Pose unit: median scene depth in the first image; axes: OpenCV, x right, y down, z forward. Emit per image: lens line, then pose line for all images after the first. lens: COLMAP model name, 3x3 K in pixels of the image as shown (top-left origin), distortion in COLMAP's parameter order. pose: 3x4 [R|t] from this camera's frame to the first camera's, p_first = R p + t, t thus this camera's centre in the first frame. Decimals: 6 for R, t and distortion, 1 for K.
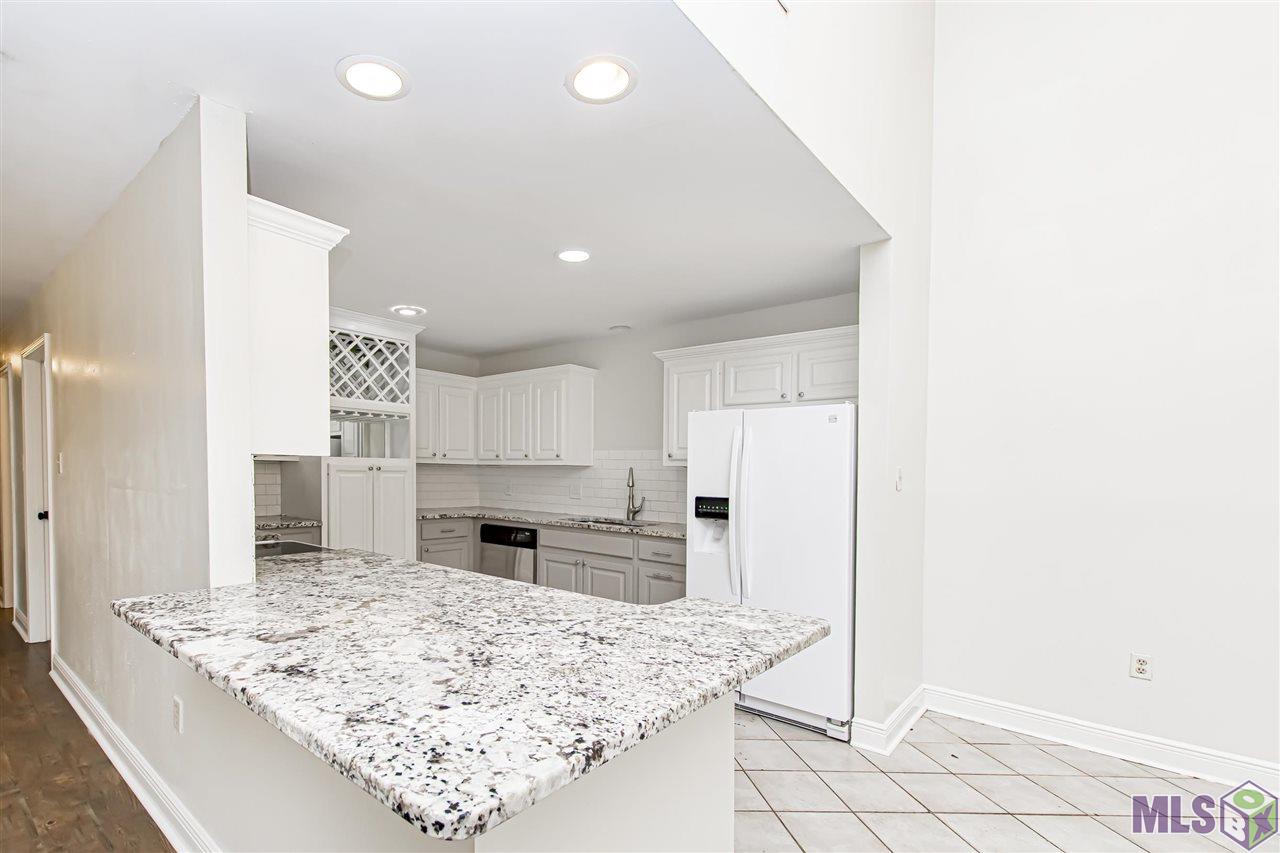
lens RADIAL K [[565.0, 0, 641.0], [0, 565.0, 484.2], [0, 0, 1]] dist [0.001755, 0.000016]
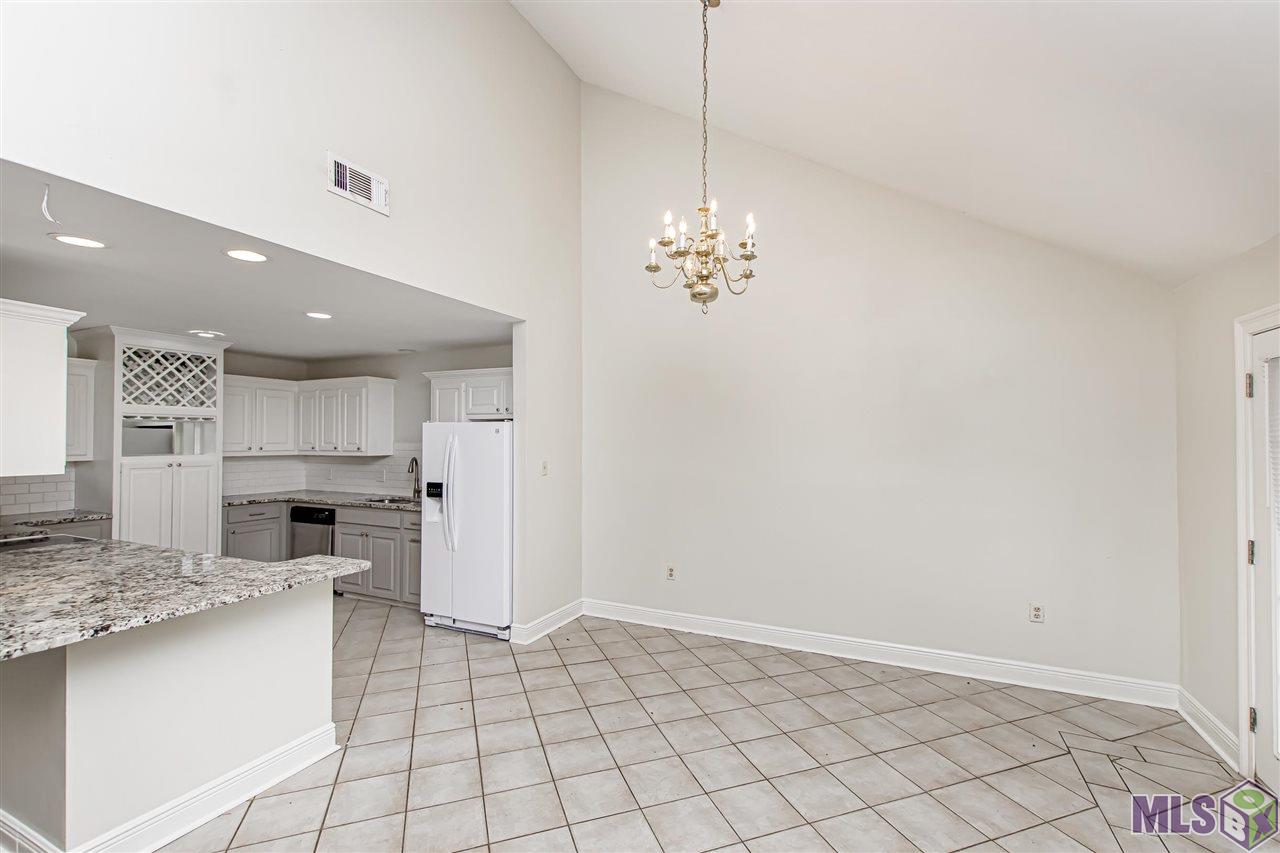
lens RADIAL K [[497.0, 0, 680.1], [0, 497.0, 426.7], [0, 0, 1]] dist [0.004871, 0.000010]
pose [[0.966531, -0.016521, 0.256018, 0.266119], [0.028779, 0.998608, -0.044208, -0.029676], [-0.254931, 0.050096, 0.965661, -0.256058]]
